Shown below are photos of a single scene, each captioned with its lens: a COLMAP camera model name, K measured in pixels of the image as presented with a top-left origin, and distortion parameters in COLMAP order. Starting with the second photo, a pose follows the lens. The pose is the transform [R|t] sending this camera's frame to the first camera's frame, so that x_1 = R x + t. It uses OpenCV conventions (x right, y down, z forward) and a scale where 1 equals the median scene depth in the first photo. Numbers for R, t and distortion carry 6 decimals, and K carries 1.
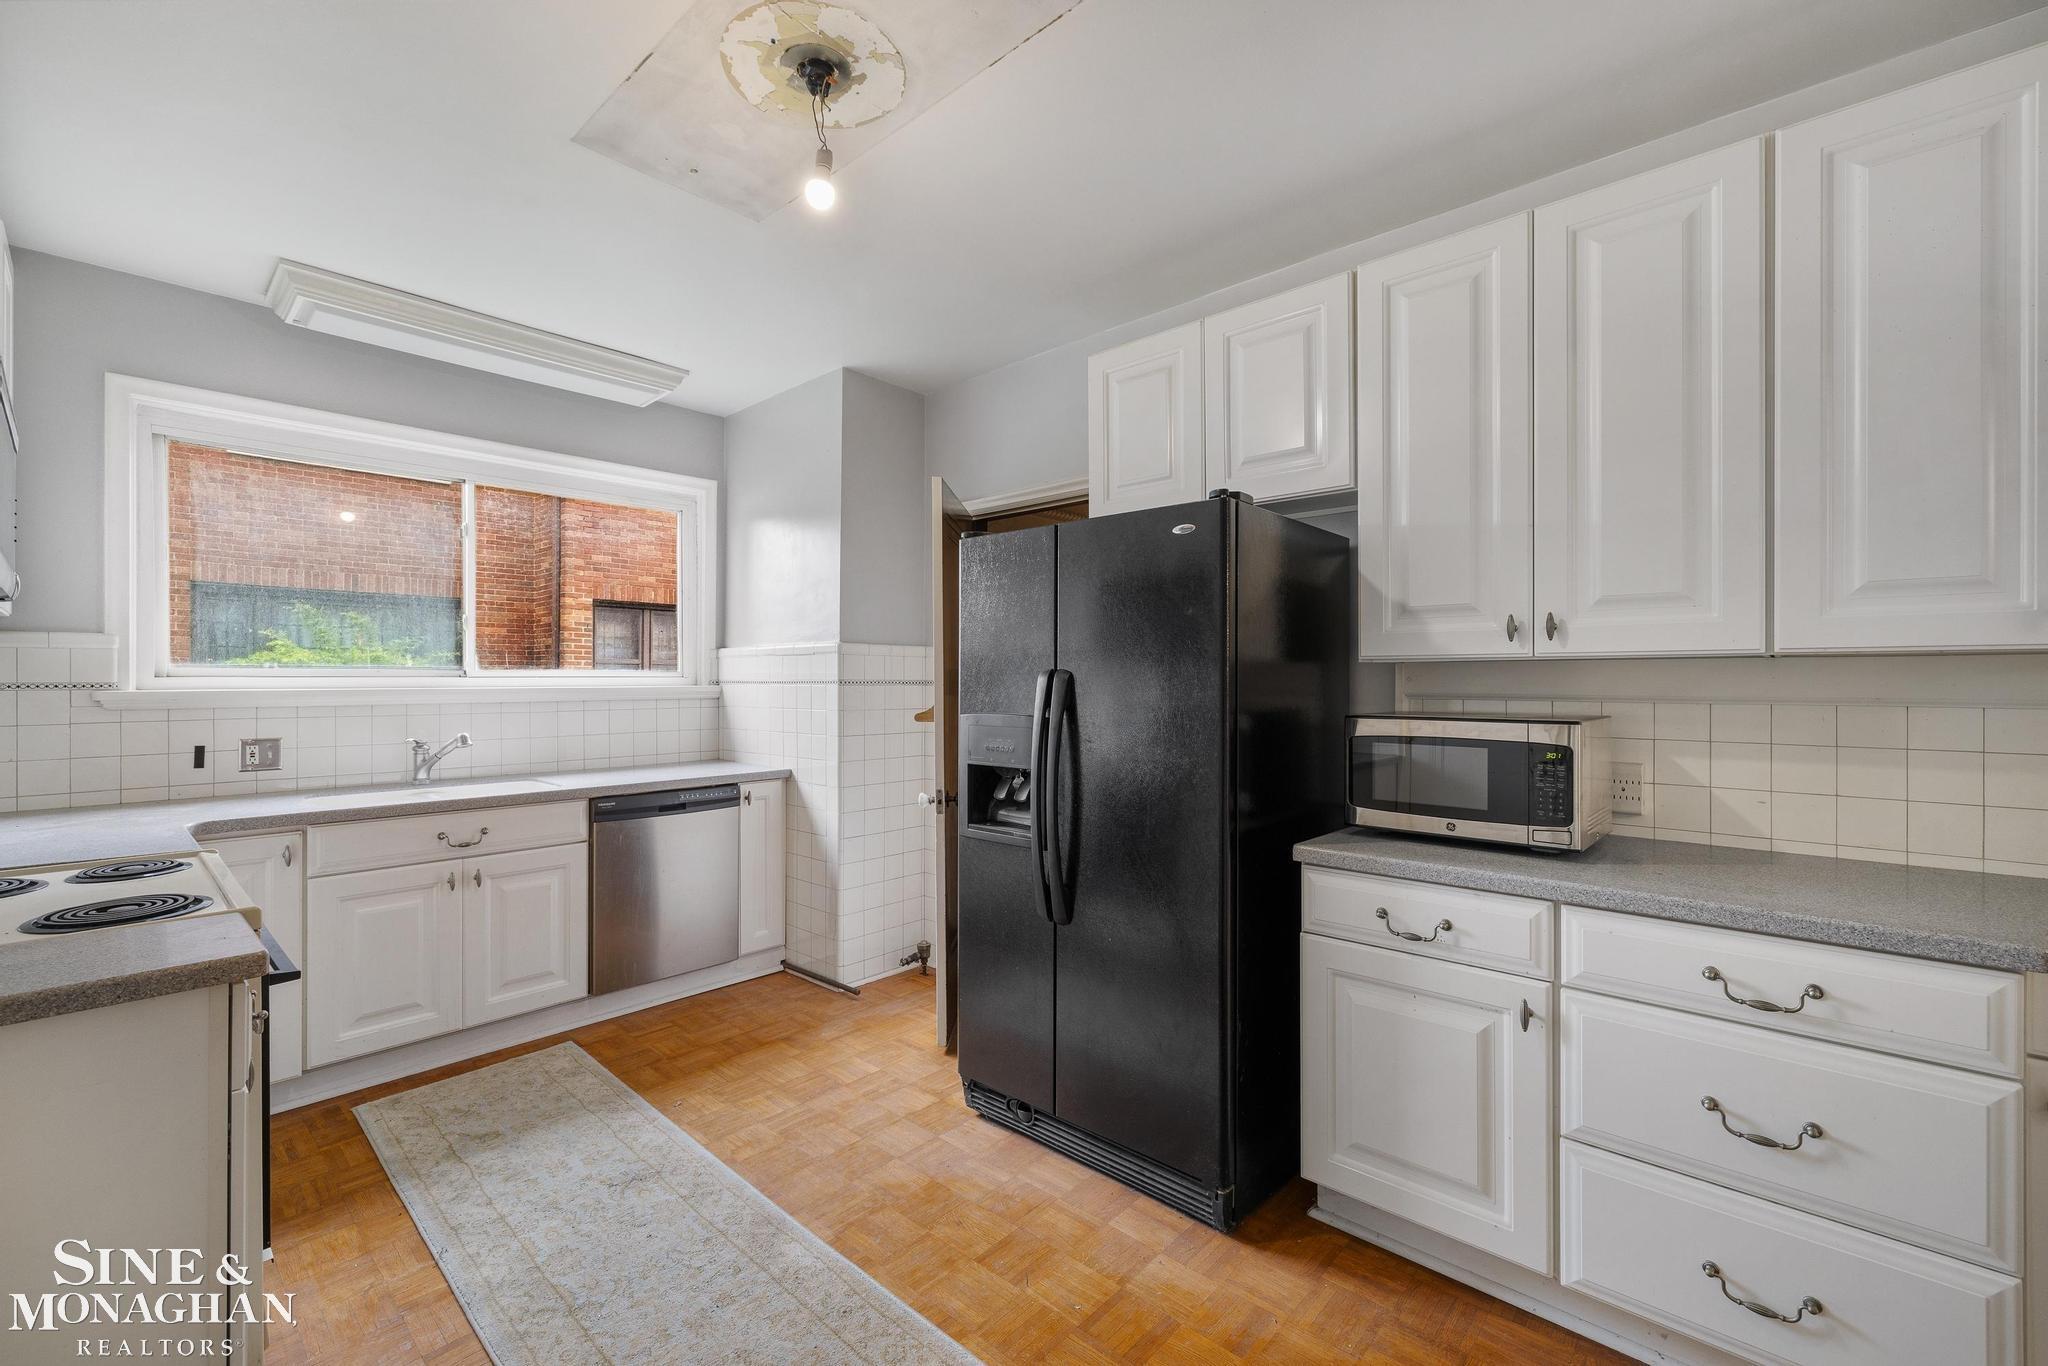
lens RADIAL K [[854.6, 0, 1024.0], [0, 854.6, 683.0], [0, 0, 1]] dist [0.000126, -0.000021]
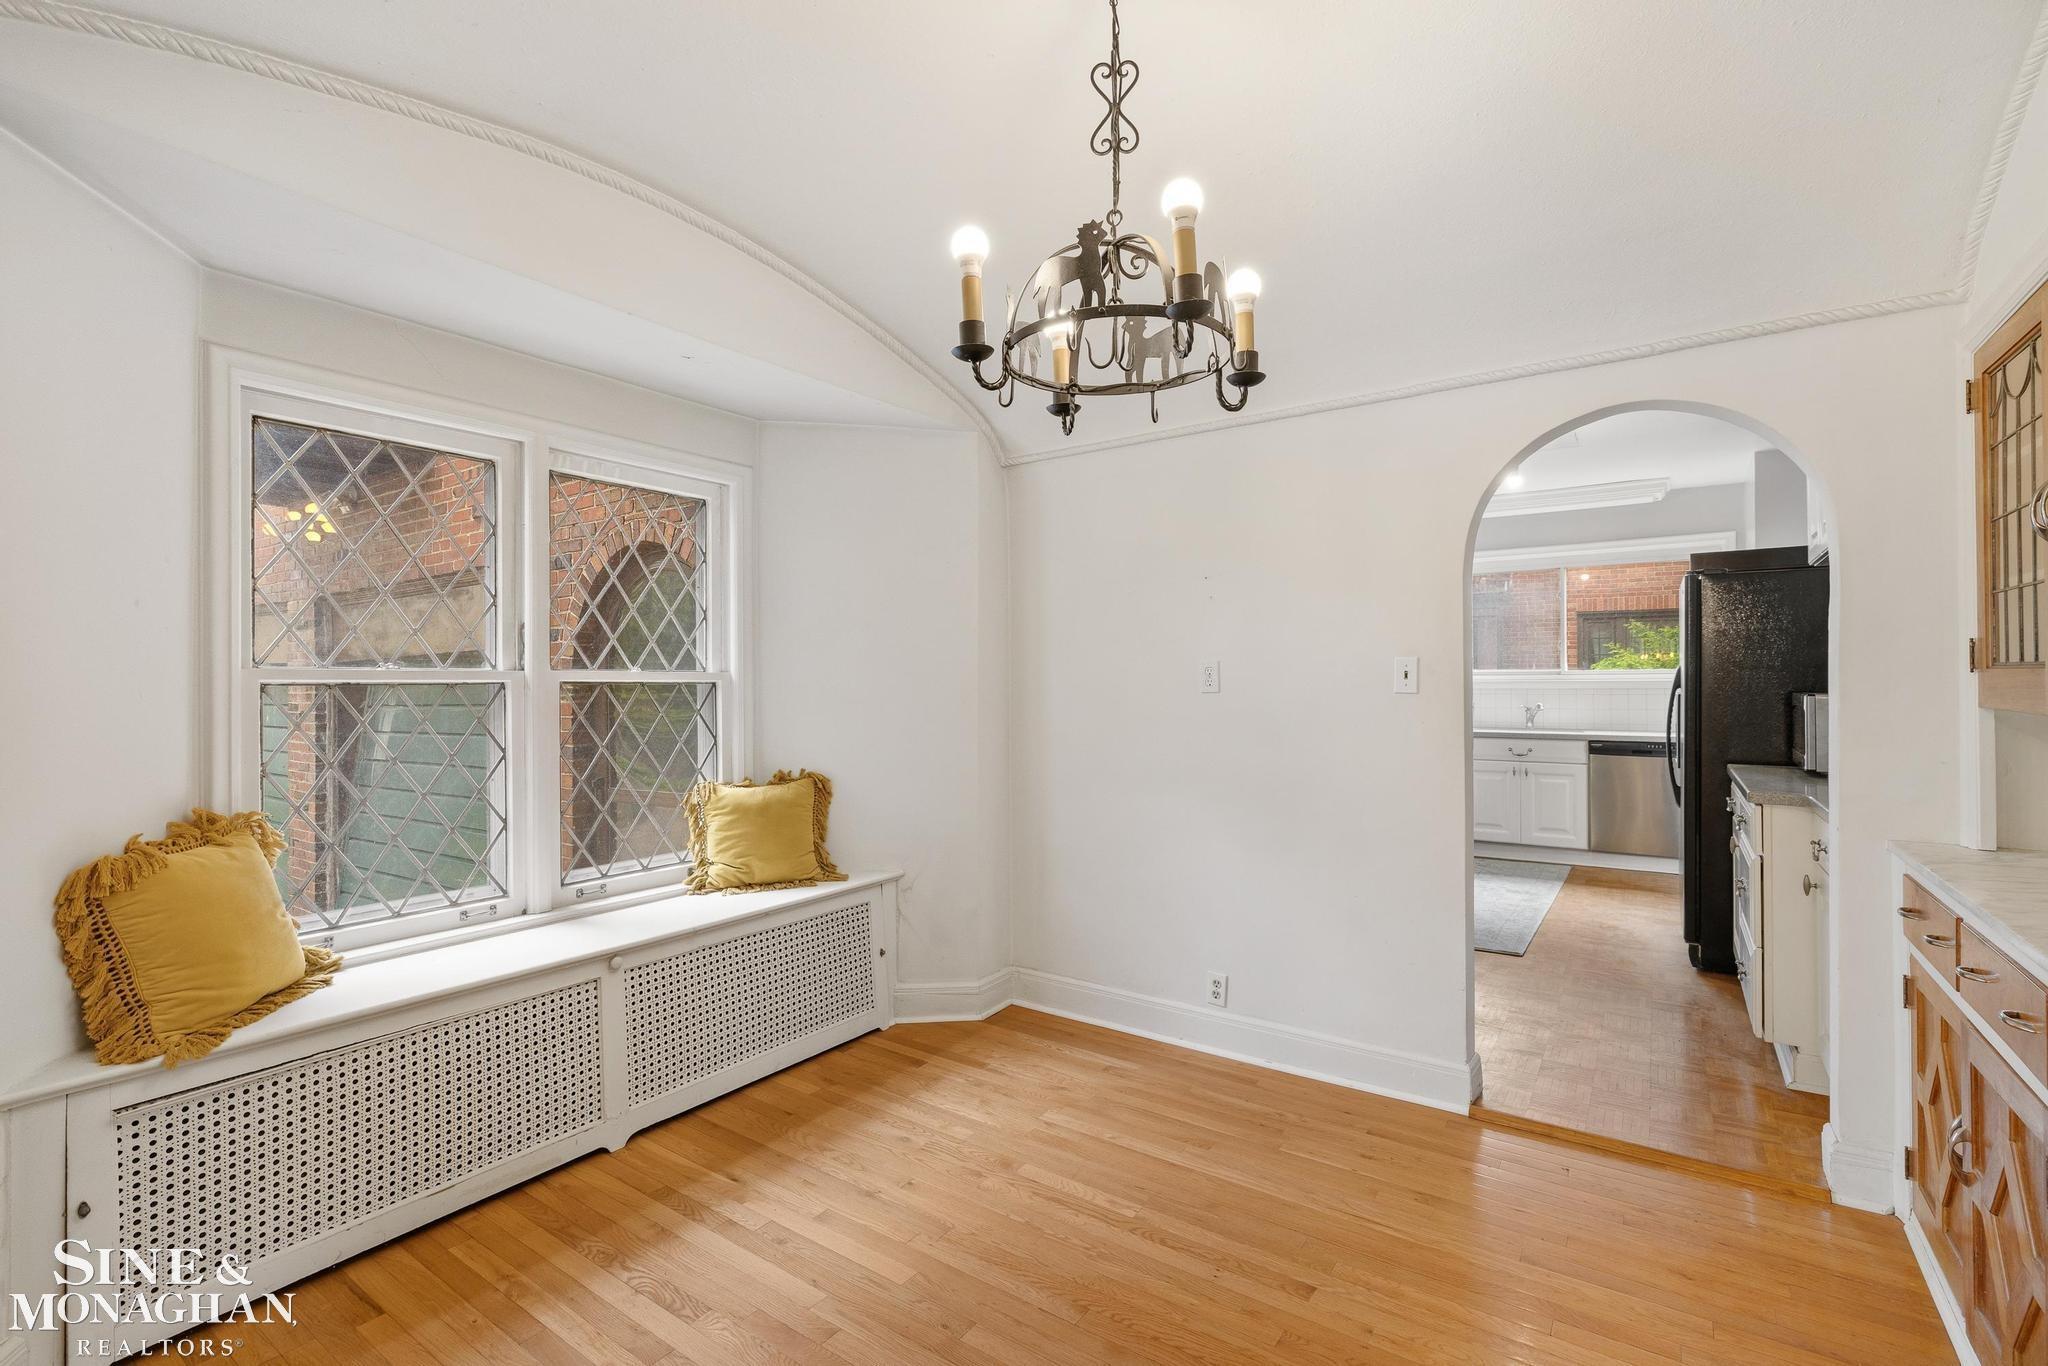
lens RADIAL K [[919.5, 0, 1024.0], [0, 919.5, 683.0], [0, 0, 1]] dist [0.000111, -0.000113]
pose [[0.130906, 0.000699, -0.991395, 1.290659], [0.008022, 0.999966, 0.001764, -0.000802], [0.991362, -0.008184, 0.130896, -0.455525]]
